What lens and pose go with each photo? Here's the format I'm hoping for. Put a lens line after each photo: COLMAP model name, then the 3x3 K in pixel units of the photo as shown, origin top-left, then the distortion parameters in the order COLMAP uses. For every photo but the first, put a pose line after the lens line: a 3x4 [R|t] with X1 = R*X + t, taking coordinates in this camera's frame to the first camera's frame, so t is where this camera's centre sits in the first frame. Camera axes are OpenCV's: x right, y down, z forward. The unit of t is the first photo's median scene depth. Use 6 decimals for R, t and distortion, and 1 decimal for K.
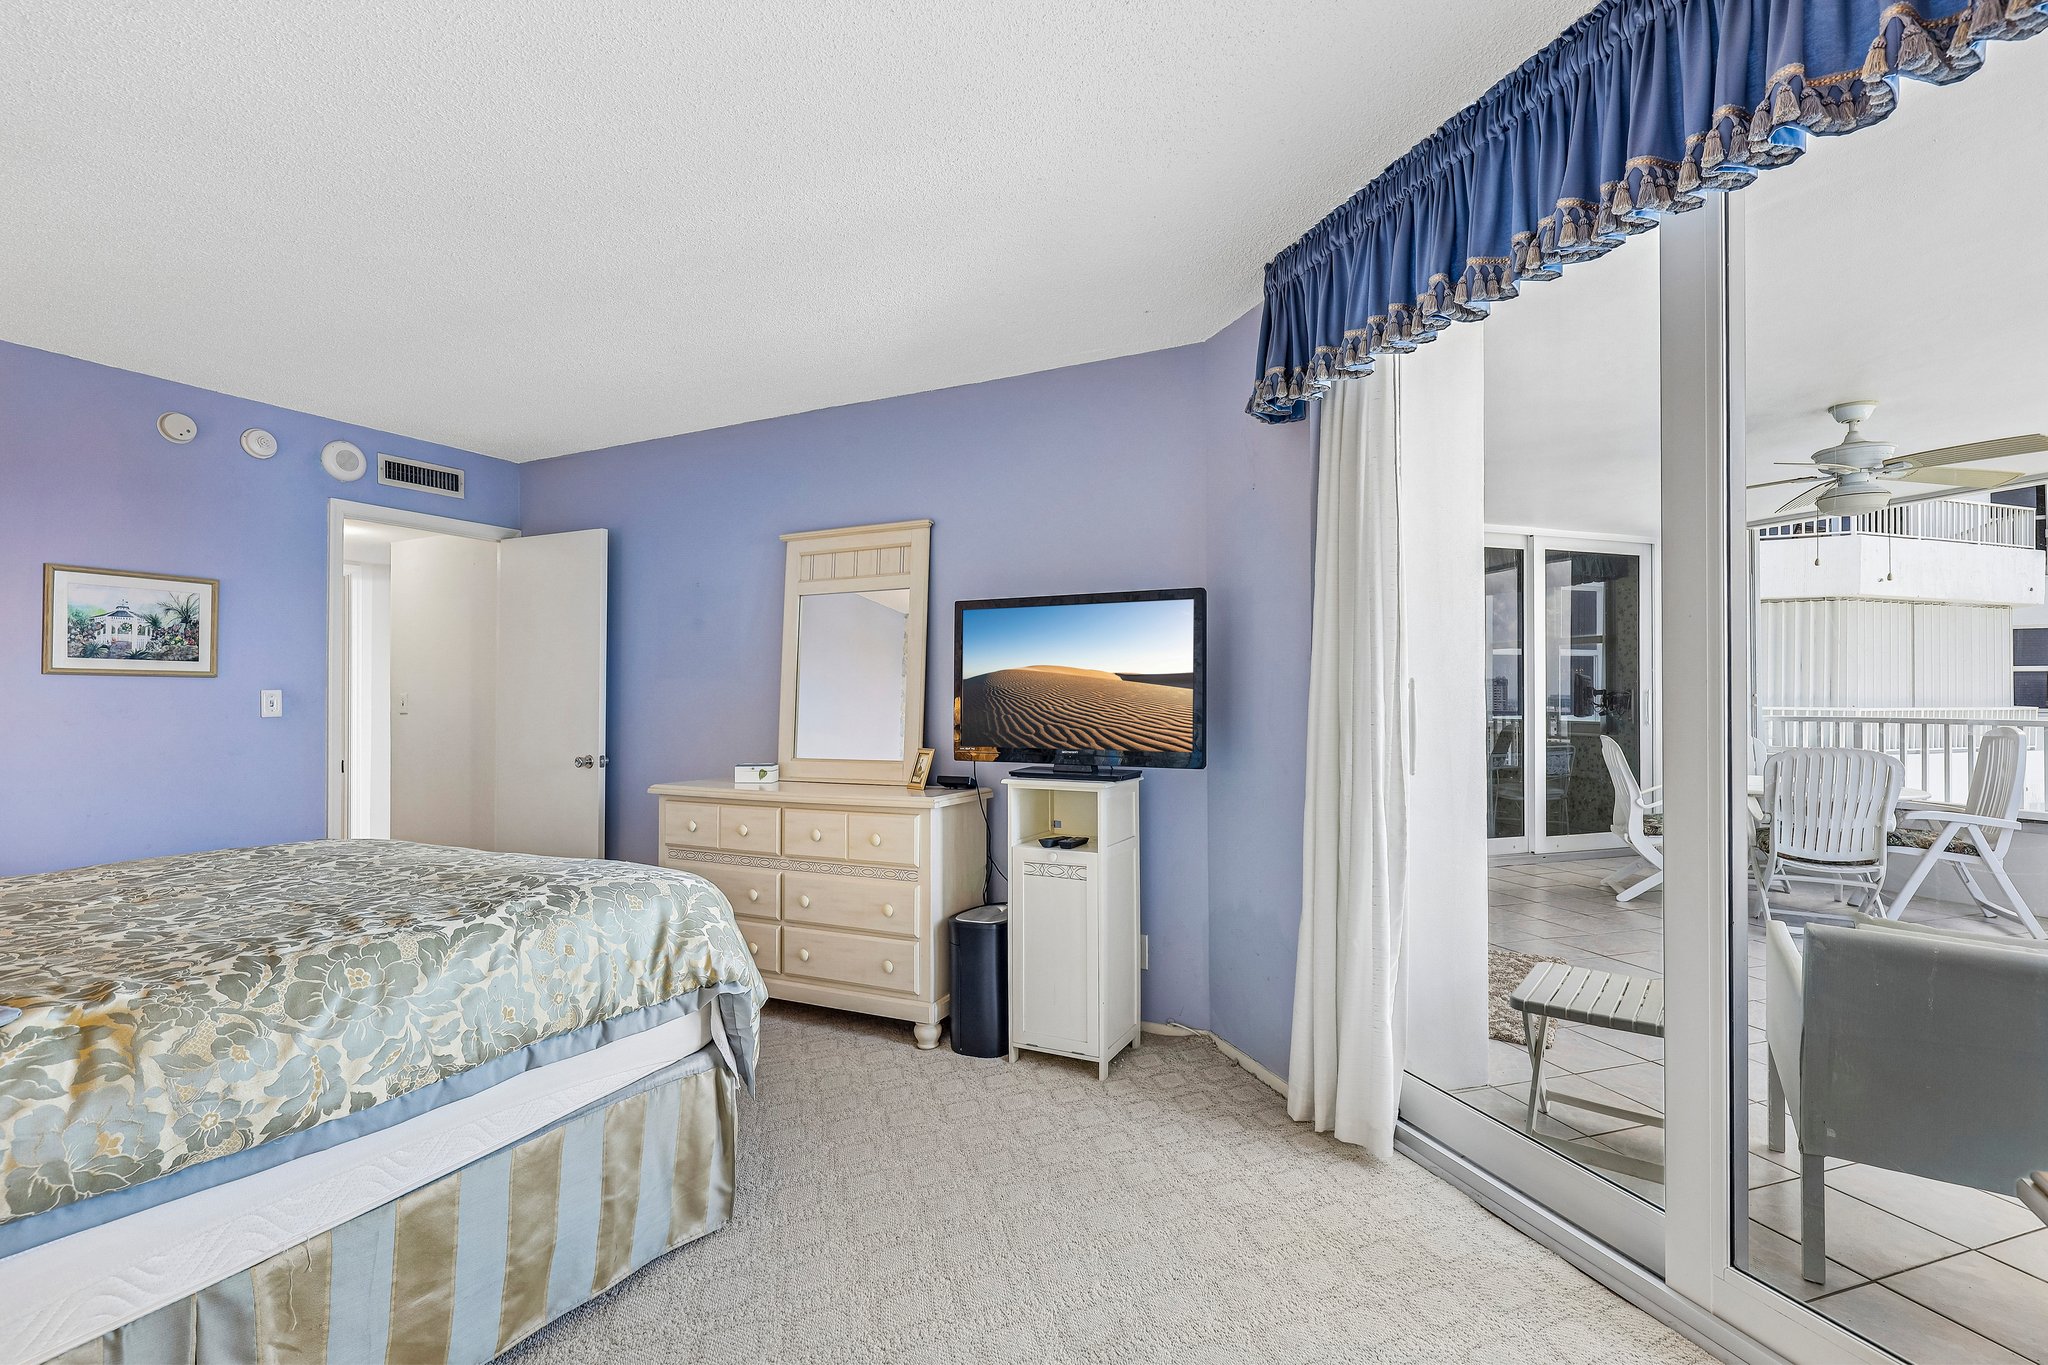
lens RADIAL K [[947.1, 0, 1051.3], [0, 947.1, 690.1], [0, 0, 1]] dist [0.001141, 0.000199]
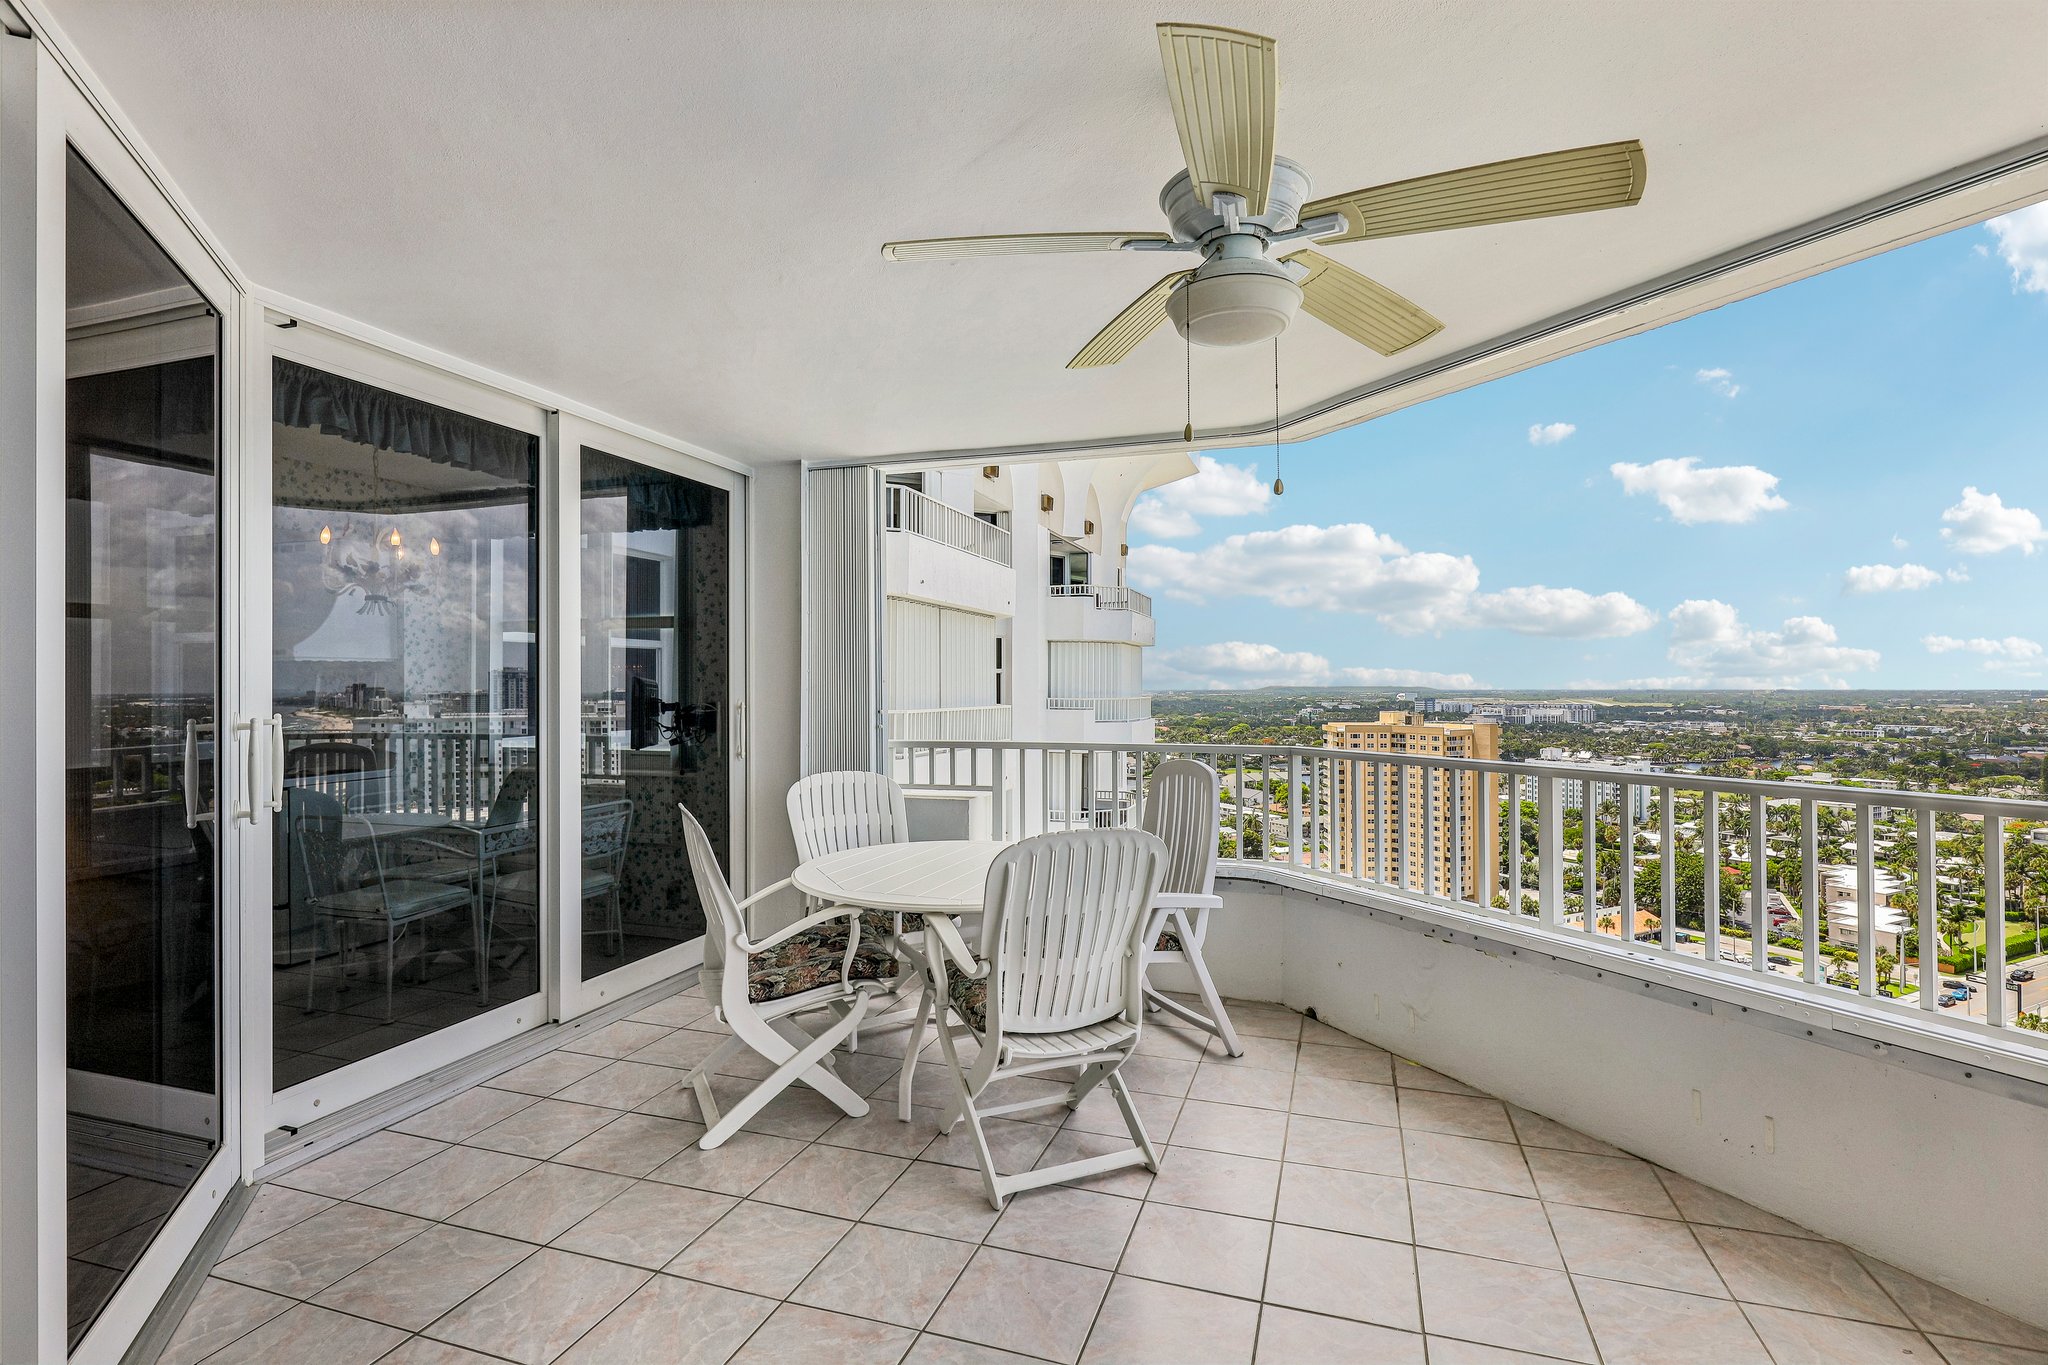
lens RADIAL K [[962.0, 0, 1031.9], [0, 962.0, 680.3], [0, 0, 1]] dist [-0.001556, -0.000030]
pose [[0.623054, 0.003281, 0.782172, 0.237073], [-0.001024, 0.999994, -0.003379, -0.013218], [-0.782178, 0.001304, 0.623053, 0.427509]]
